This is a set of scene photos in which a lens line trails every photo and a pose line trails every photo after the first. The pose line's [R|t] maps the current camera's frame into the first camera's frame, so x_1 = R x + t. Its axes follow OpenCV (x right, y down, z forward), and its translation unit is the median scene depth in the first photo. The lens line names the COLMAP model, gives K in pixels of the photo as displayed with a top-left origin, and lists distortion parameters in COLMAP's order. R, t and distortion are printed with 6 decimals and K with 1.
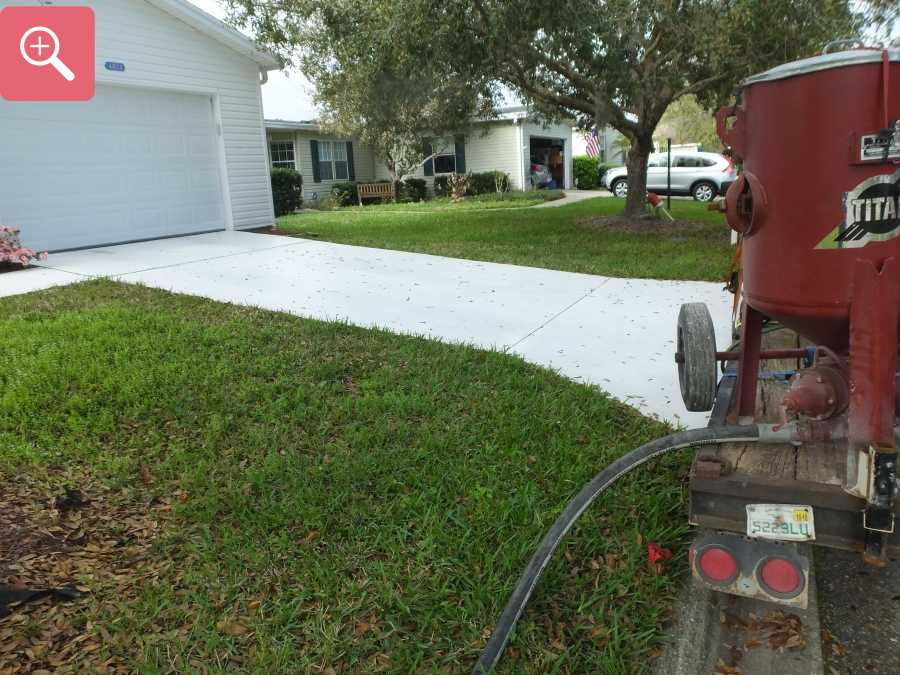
lens RADIAL K [[652.2, 0, 449.2], [0, 652.2, 313.5], [0, 0, 1]] dist [-0.007207, -0.004613]
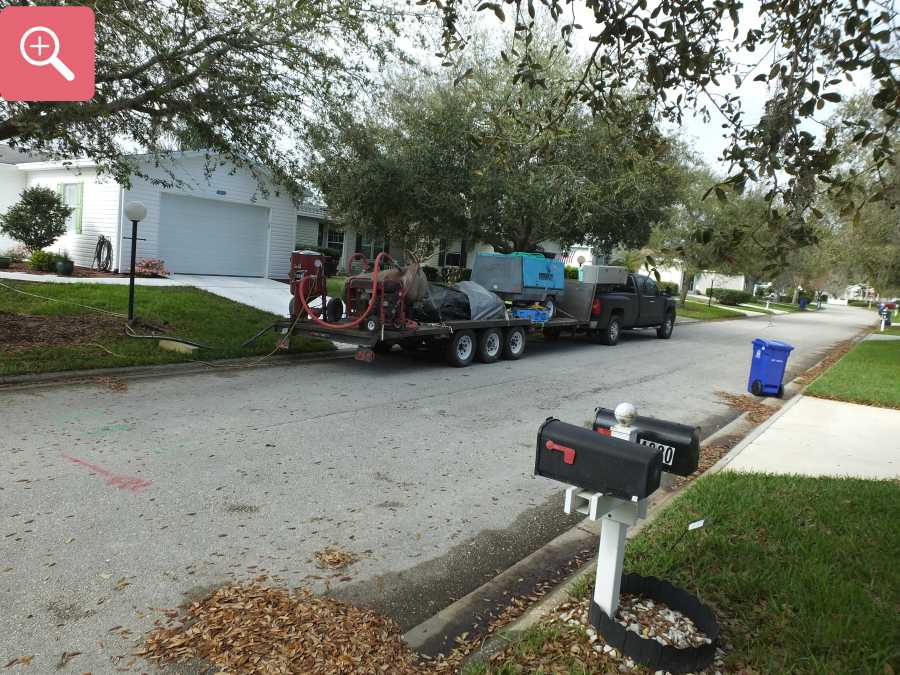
lens RADIAL K [[652.2, 0, 449.2], [0, 652.2, 313.5], [0, 0, 1]] dist [-0.007207, -0.004613]
pose [[0.978231, 0.143957, -0.149469, 0.500458], [-0.162577, 0.979265, -0.120870, 0.118726], [0.128969, 0.142539, 0.981351, -0.794236]]
